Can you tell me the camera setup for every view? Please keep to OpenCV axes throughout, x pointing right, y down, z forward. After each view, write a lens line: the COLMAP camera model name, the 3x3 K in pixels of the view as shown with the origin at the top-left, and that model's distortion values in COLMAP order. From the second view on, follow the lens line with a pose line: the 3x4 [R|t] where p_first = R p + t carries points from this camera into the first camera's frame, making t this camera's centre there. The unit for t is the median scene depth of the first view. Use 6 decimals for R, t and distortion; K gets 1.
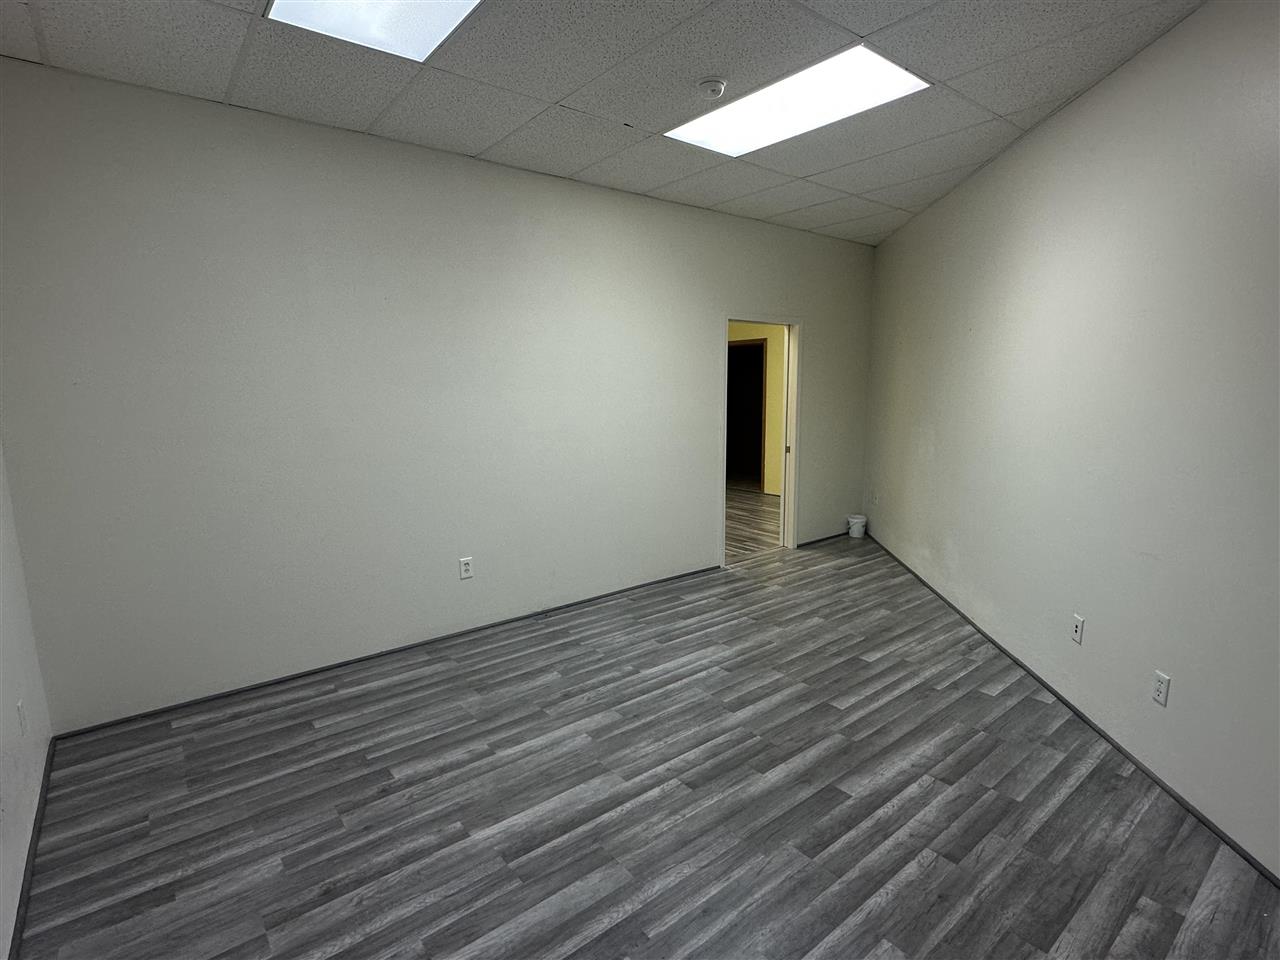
lens RADIAL K [[641.6, 0, 640.0], [0, 641.6, 480.0], [0, 0, 1]] dist [0.002083, 0.000003]
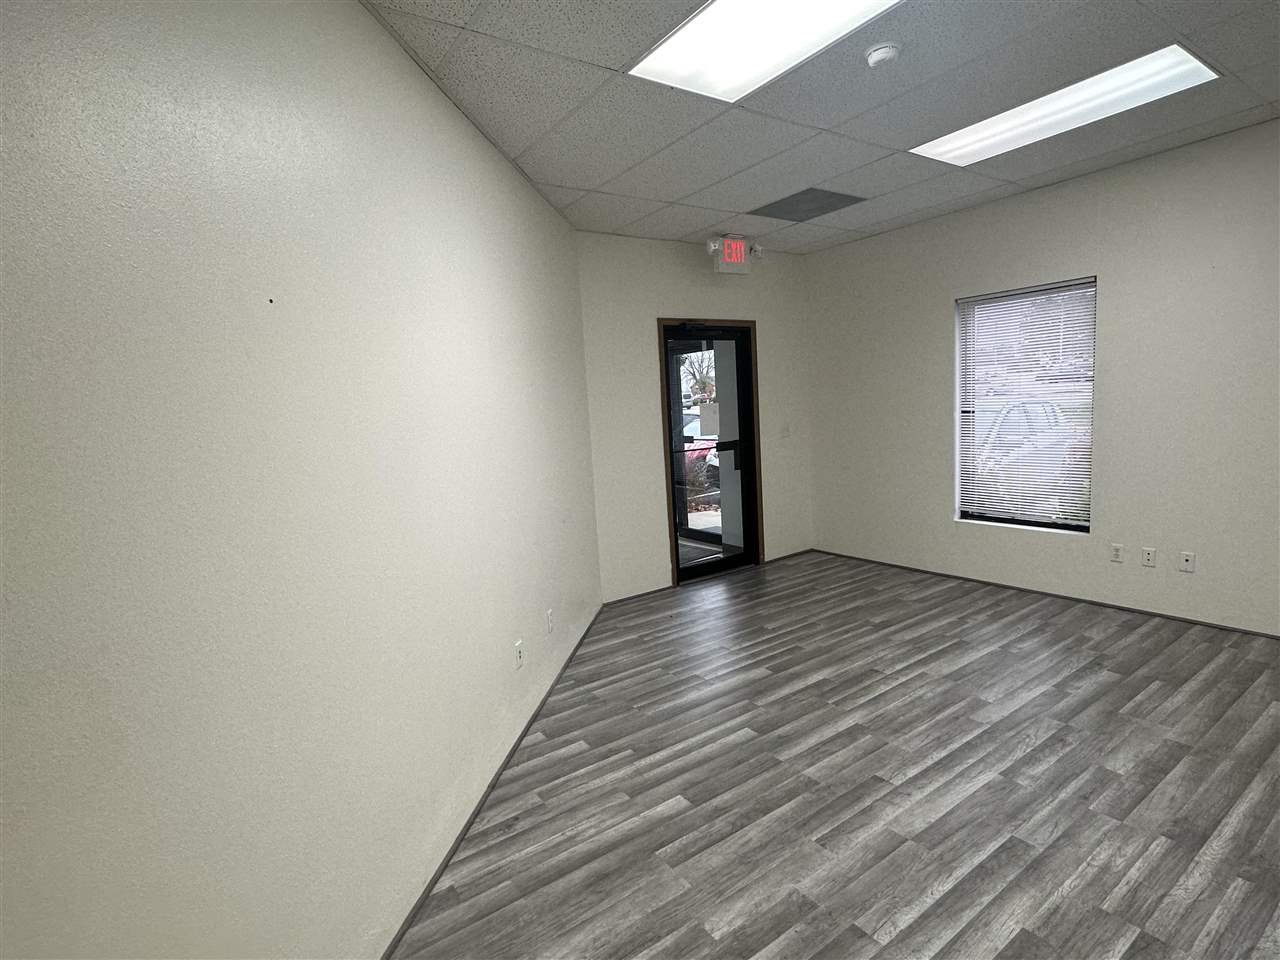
lens RADIAL K [[641.6, 0, 640.0], [0, 641.6, 480.0], [0, 0, 1]] dist [0.002083, 0.000003]
pose [[-0.995196, 0.065383, 0.072867, 0.366807], [0.082472, 0.960957, 0.264120, -0.278758], [-0.052753, 0.268861, -0.961733, 1.789310]]
